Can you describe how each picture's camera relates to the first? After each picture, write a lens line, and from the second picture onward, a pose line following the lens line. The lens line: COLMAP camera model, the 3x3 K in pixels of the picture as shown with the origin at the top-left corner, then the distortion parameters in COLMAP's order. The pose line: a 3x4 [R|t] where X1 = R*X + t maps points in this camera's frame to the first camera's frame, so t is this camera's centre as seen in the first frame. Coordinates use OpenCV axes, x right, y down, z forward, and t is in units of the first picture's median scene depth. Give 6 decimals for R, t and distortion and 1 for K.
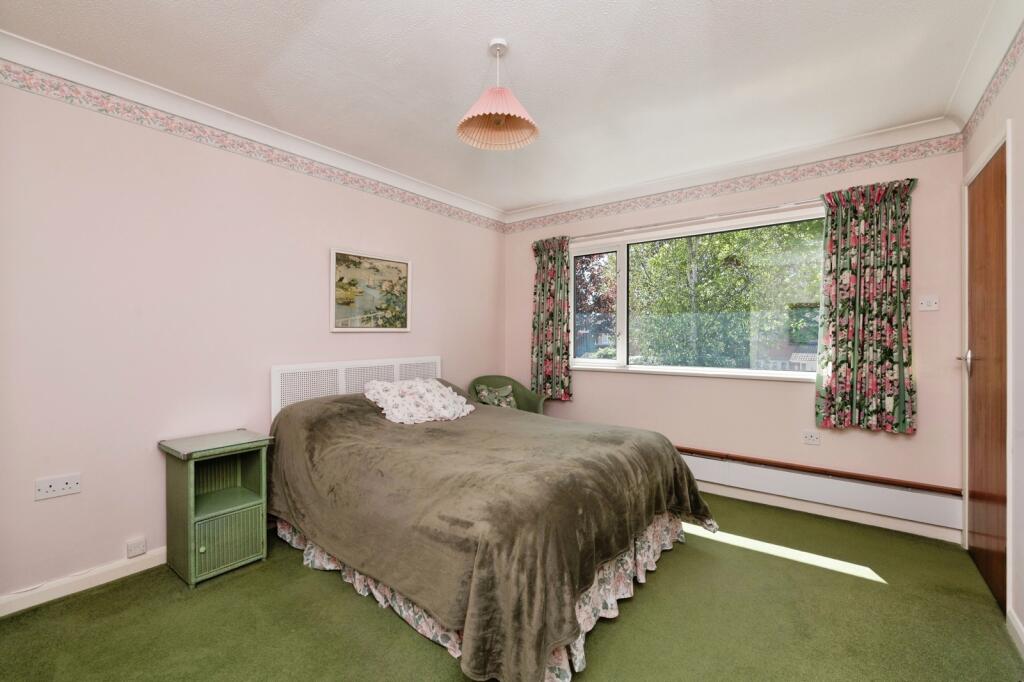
lens RADIAL K [[440.6, 0, 513.2], [0, 440.6, 338.0], [0, 0, 1]] dist [0.000331, 0.000024]
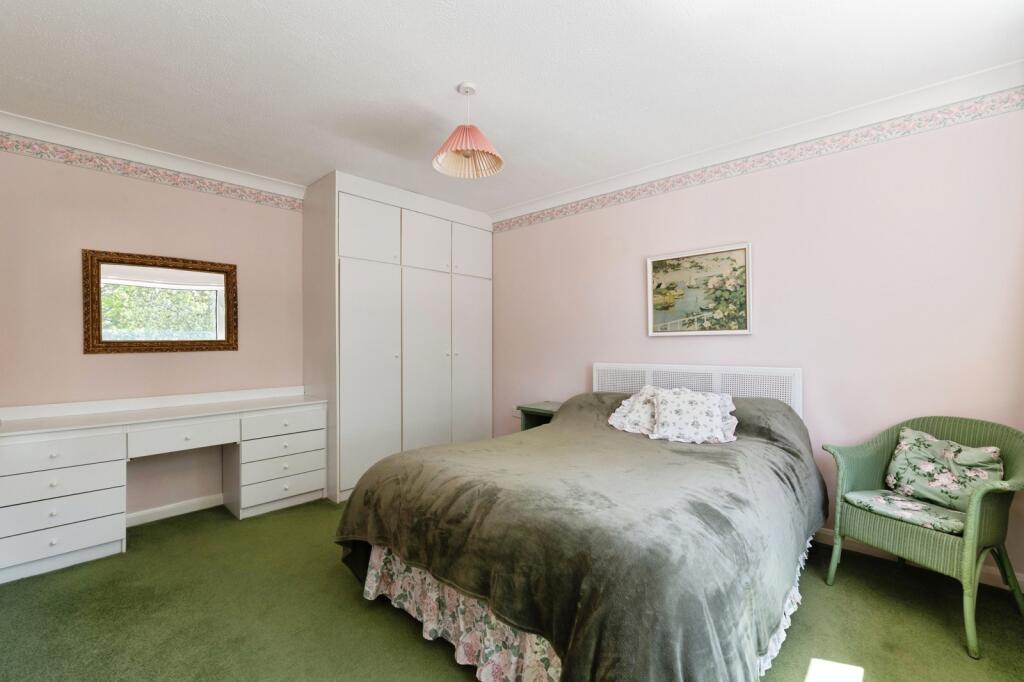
lens RADIAL K [[440.6, 0, 513.5], [0, 440.6, 342.6], [0, 0, 1]] dist [0.000331, 0.000024]
pose [[-0.105864, -0.005119, -0.994367, 0.628396], [-0.009190, 0.999949, -0.004170, 0.008032], [0.994338, 0.008697, -0.105906, 0.714684]]
